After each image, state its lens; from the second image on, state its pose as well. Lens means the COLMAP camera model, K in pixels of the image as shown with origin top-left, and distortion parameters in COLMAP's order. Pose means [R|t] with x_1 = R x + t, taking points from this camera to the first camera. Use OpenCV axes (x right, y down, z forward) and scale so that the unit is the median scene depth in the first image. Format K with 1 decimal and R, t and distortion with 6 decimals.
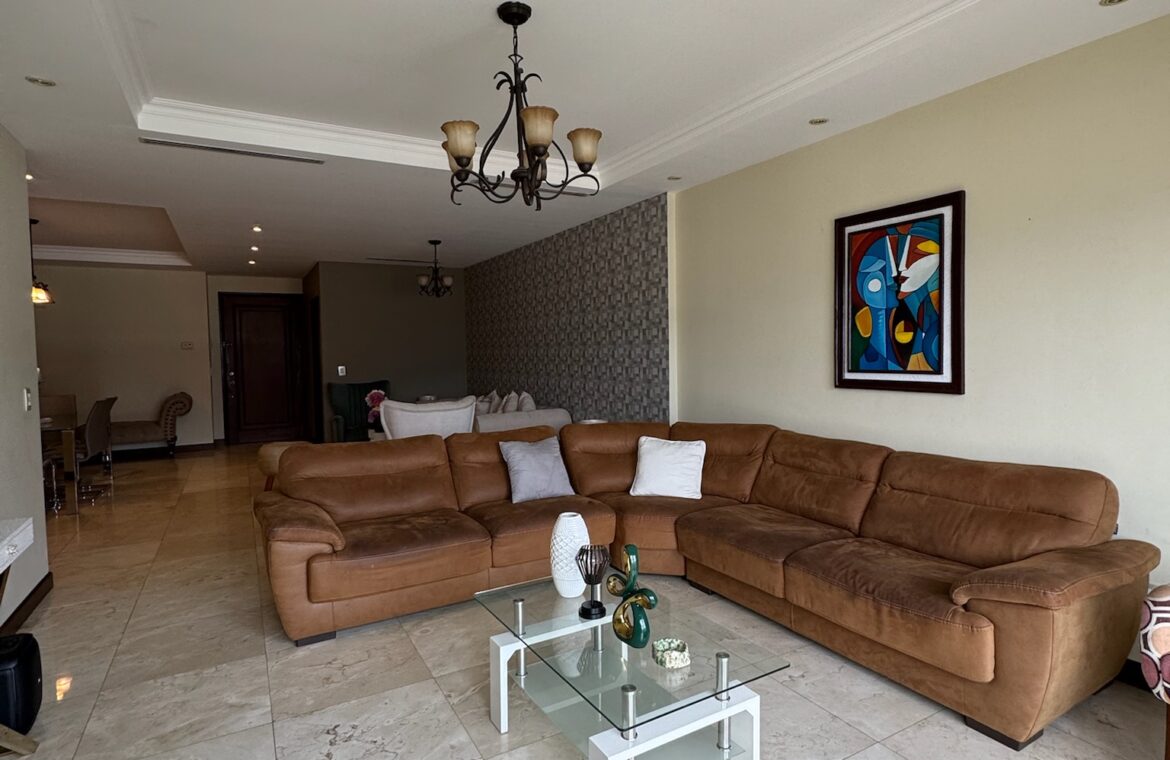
lens RADIAL K [[616.9, 0, 585.3], [0, 616.9, 378.9], [0, 0, 1]] dist [0.001407, 0.000033]
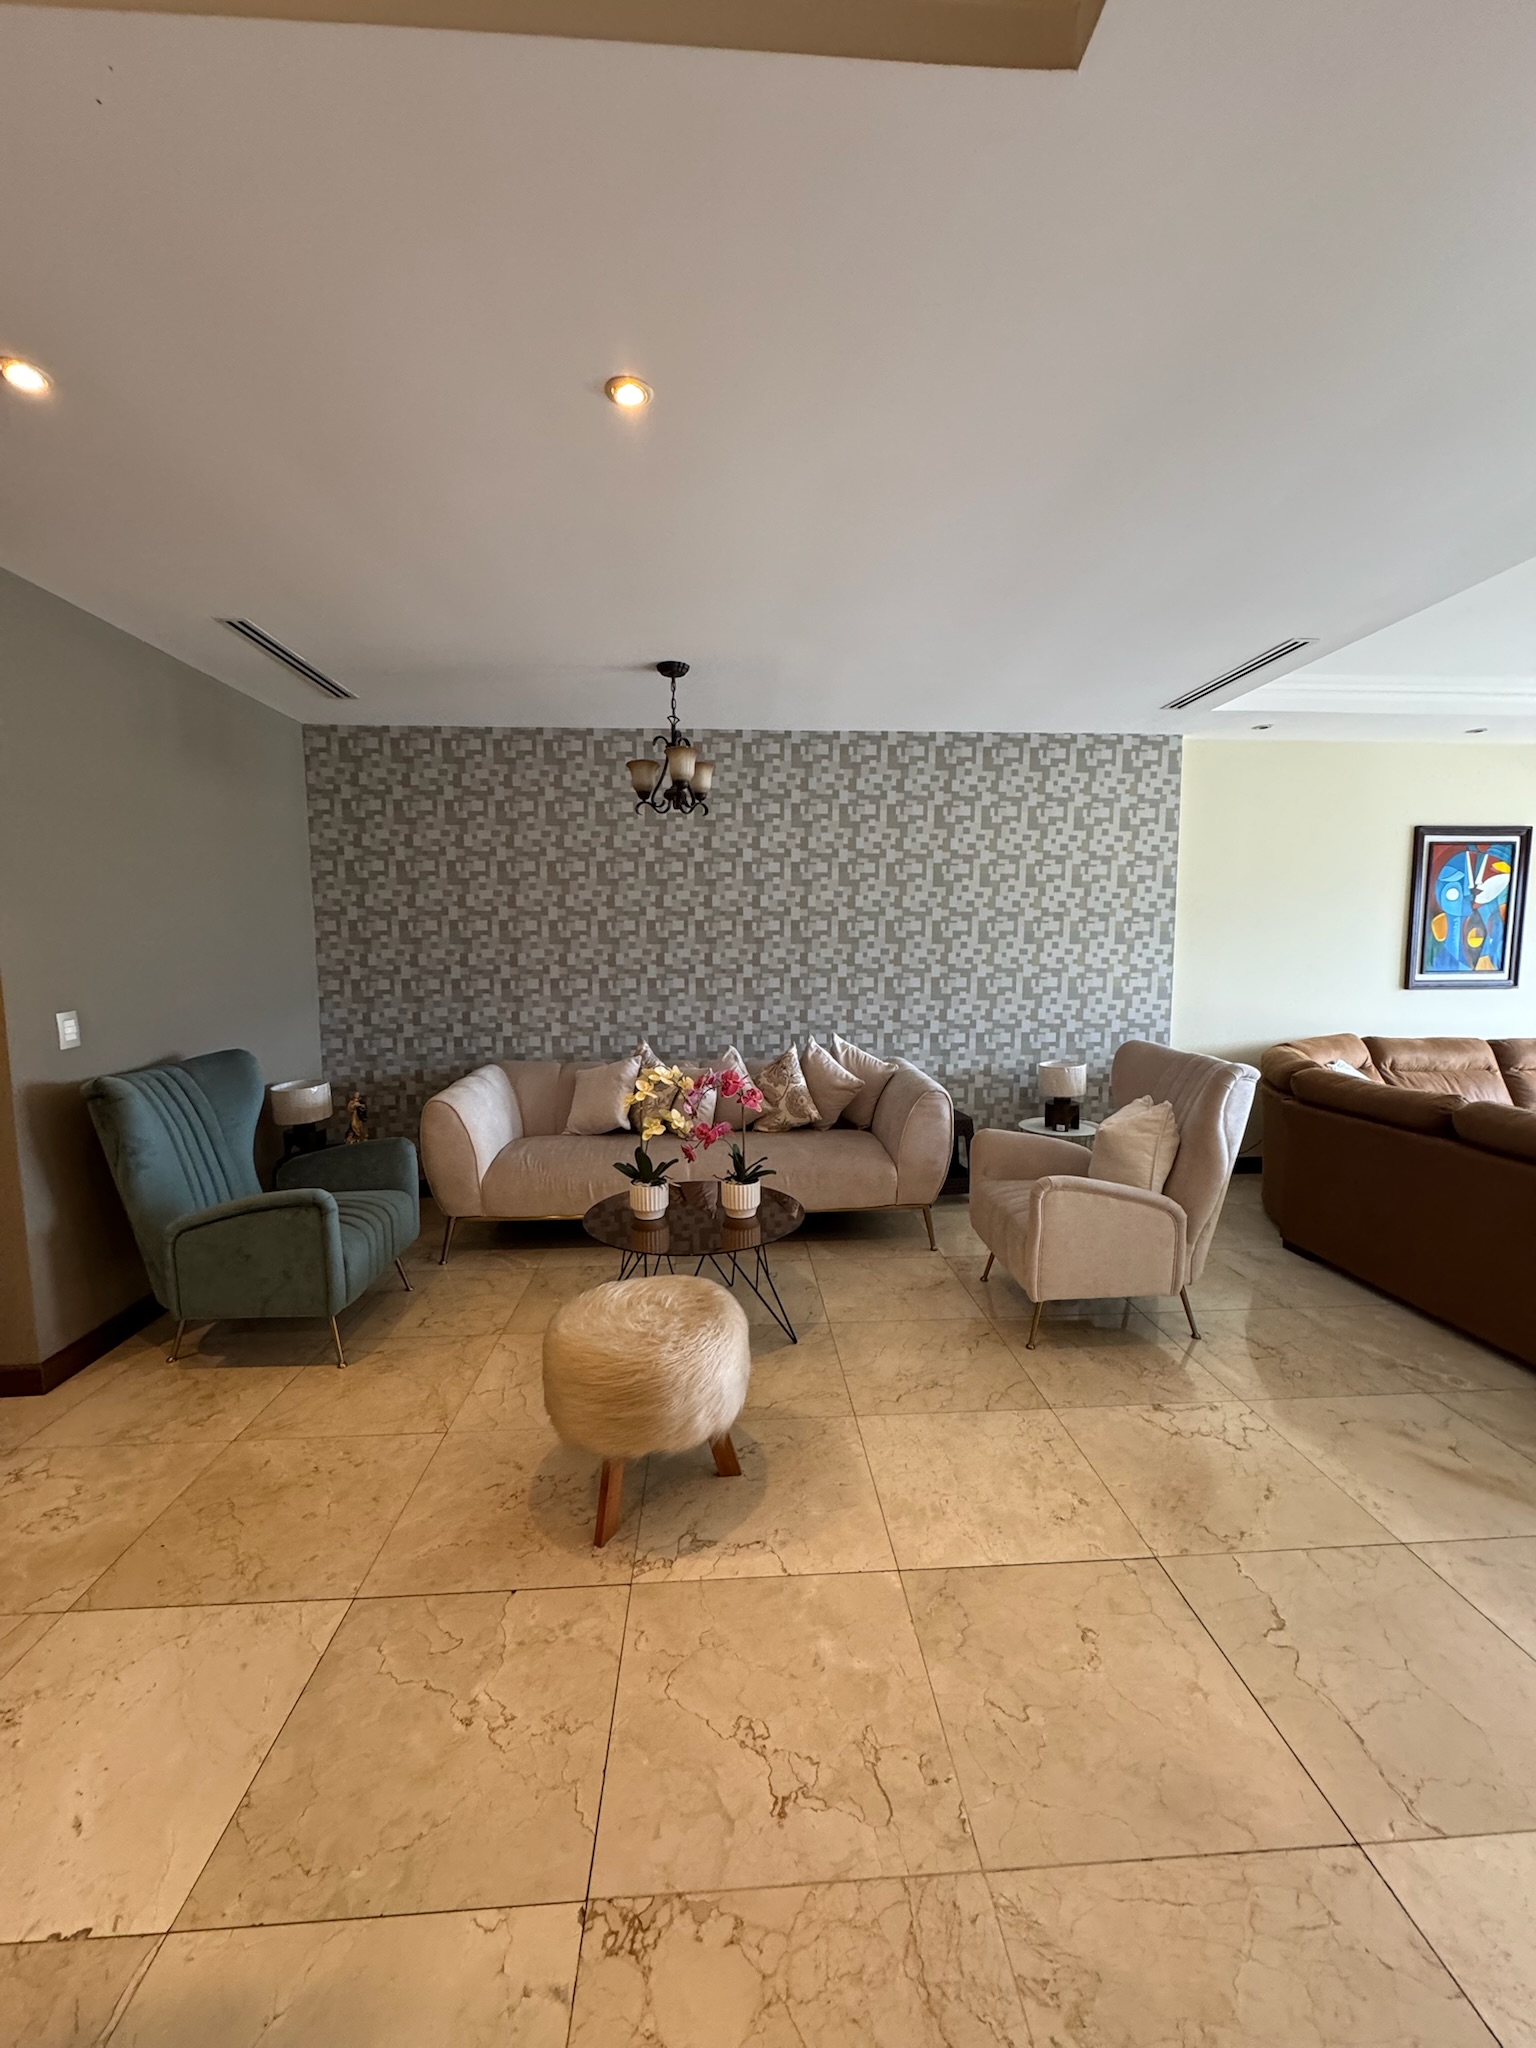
lens RADIAL K [[817.2, 0, 767.4], [0, 817.2, 1028.1], [0, 0, 1]] dist [-0.003111, -0.000338]
pose [[0.441116, -0.073590, 0.894428, -1.407711], [0.040727, 0.997247, 0.061963, -0.053869], [-0.896526, 0.009094, 0.442899, 1.469643]]
